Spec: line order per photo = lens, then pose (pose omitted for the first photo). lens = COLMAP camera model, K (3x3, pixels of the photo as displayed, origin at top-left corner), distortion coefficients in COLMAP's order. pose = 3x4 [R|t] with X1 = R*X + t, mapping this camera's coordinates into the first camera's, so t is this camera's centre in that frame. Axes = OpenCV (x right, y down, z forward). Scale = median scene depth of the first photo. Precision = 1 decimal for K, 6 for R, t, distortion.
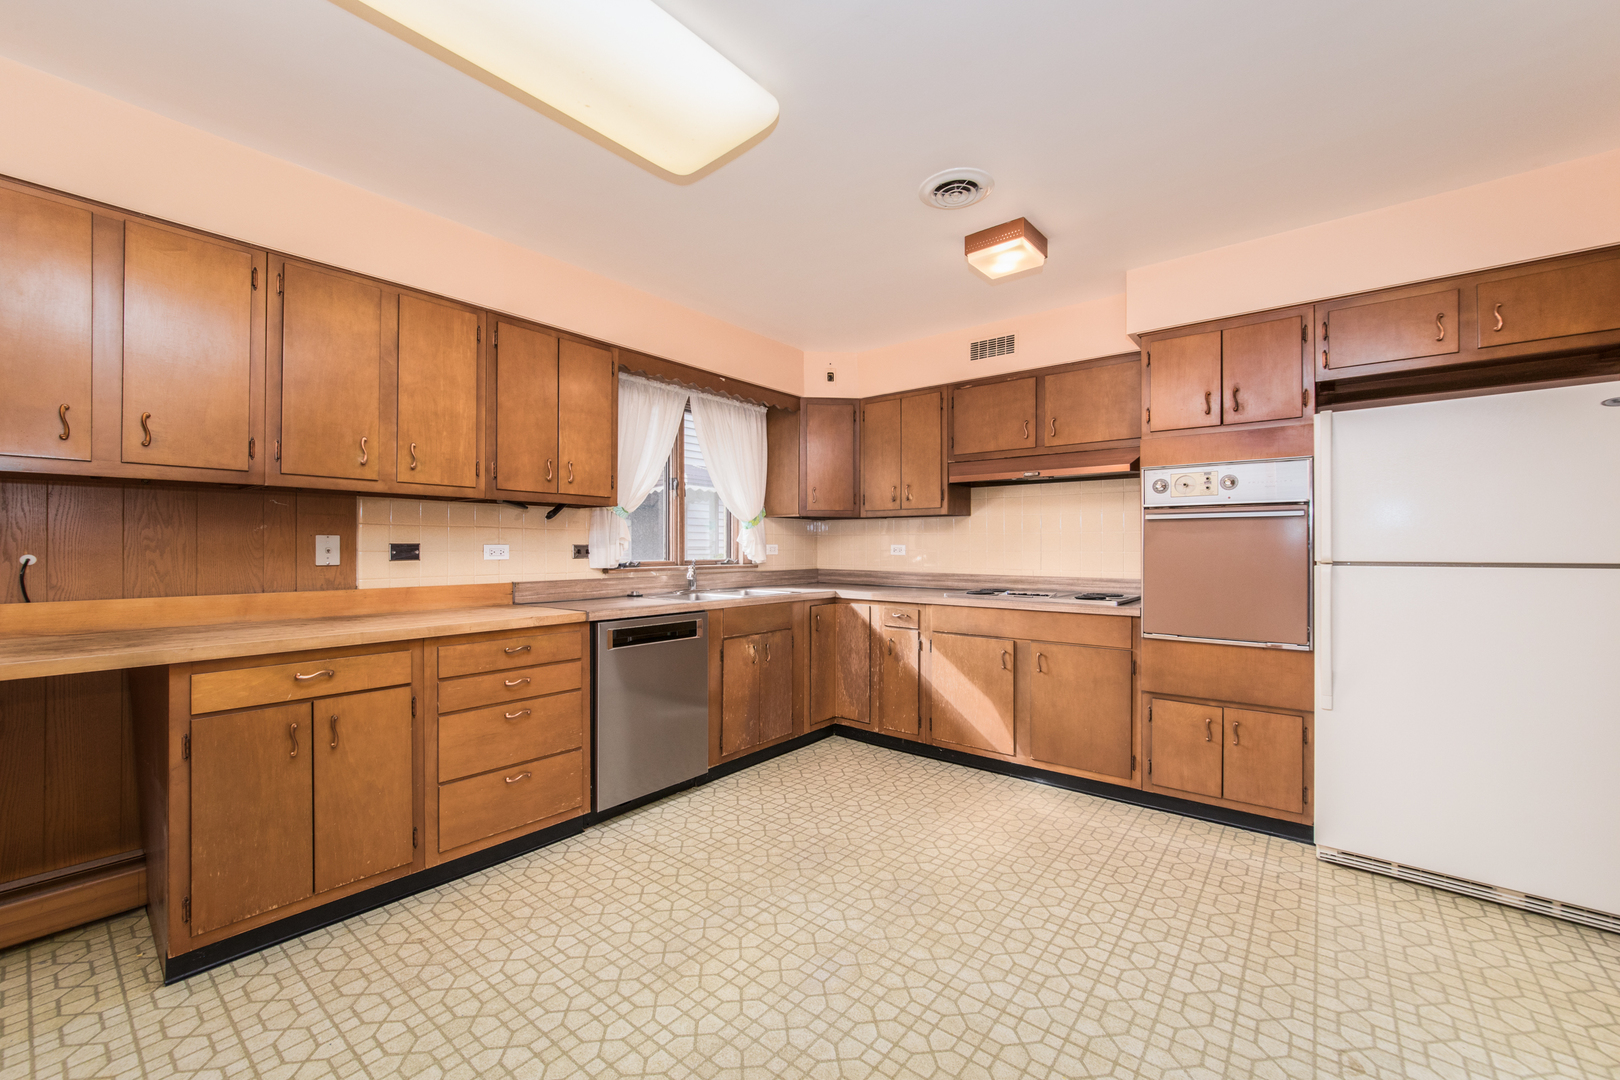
lens RADIAL K [[641.7, 0, 809.2], [0, 641.7, 543.0], [0, 0, 1]] dist [0.000761, 0.000100]
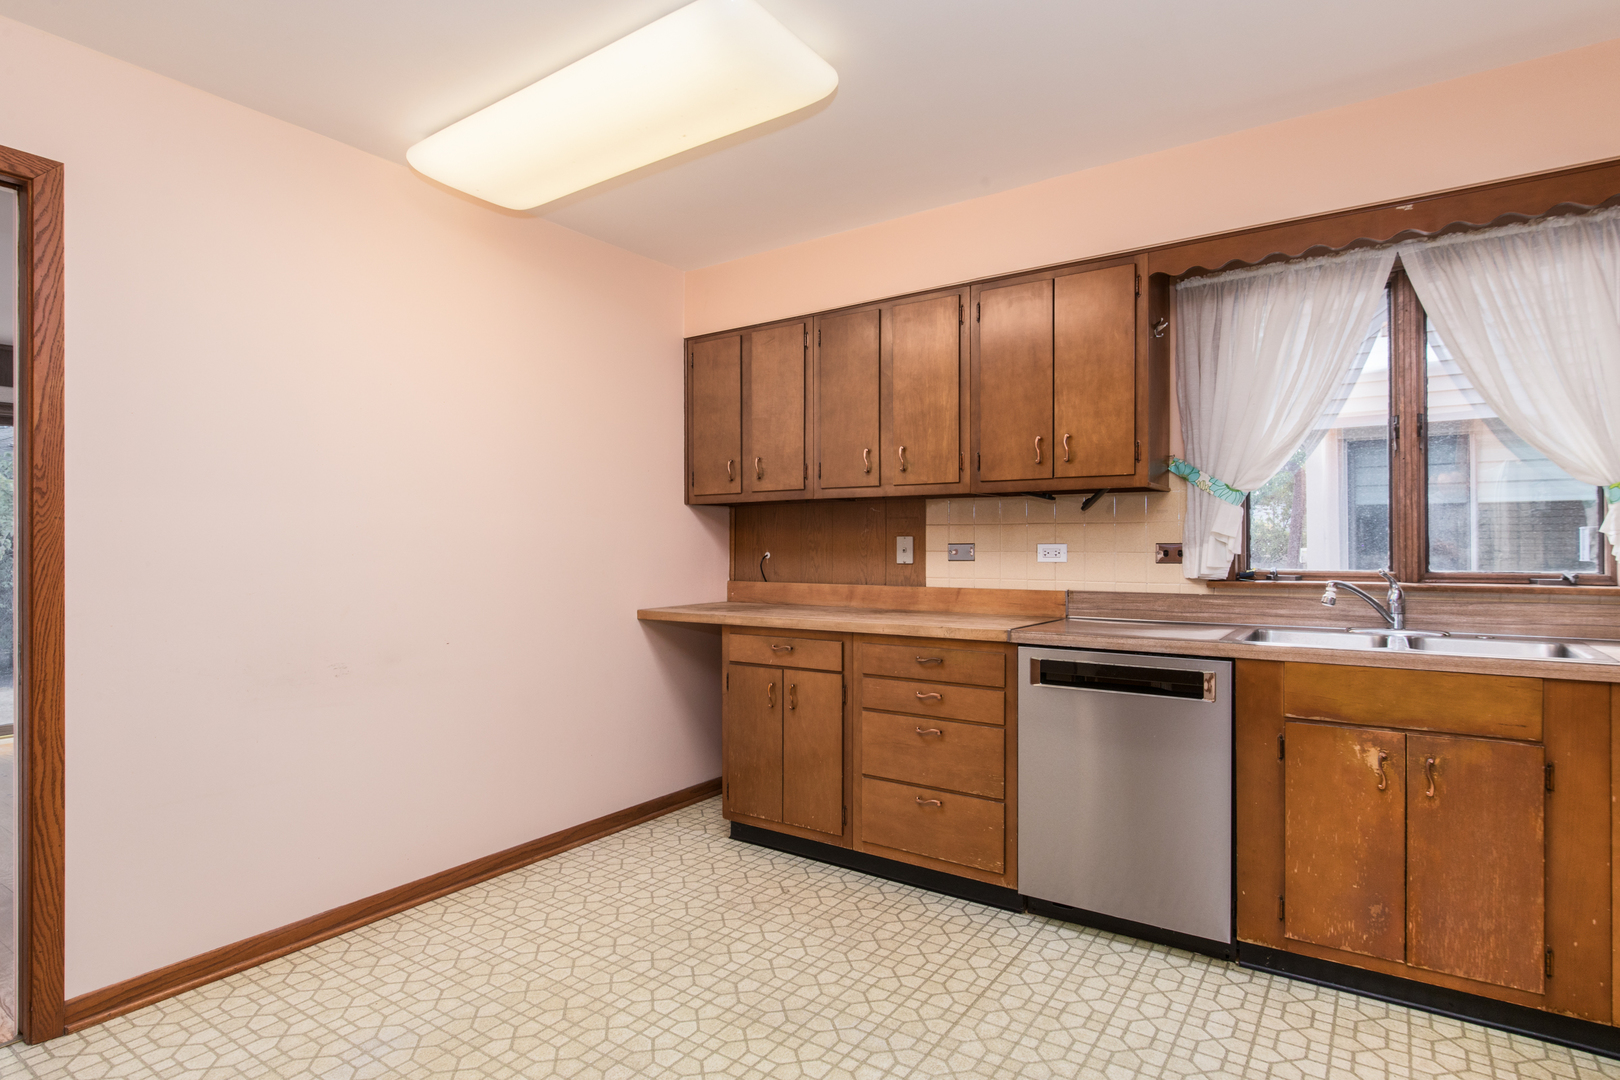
lens RADIAL K [[854.3, 0, 800.2], [0, 854.3, 541.4], [0, 0, 1]] dist [0.008023, -0.000740]
pose [[0.082043, -0.006661, -0.996607, 0.699630], [0.007131, 0.999956, -0.006096, 0.004216], [0.996603, -0.006607, 0.082086, 0.689612]]
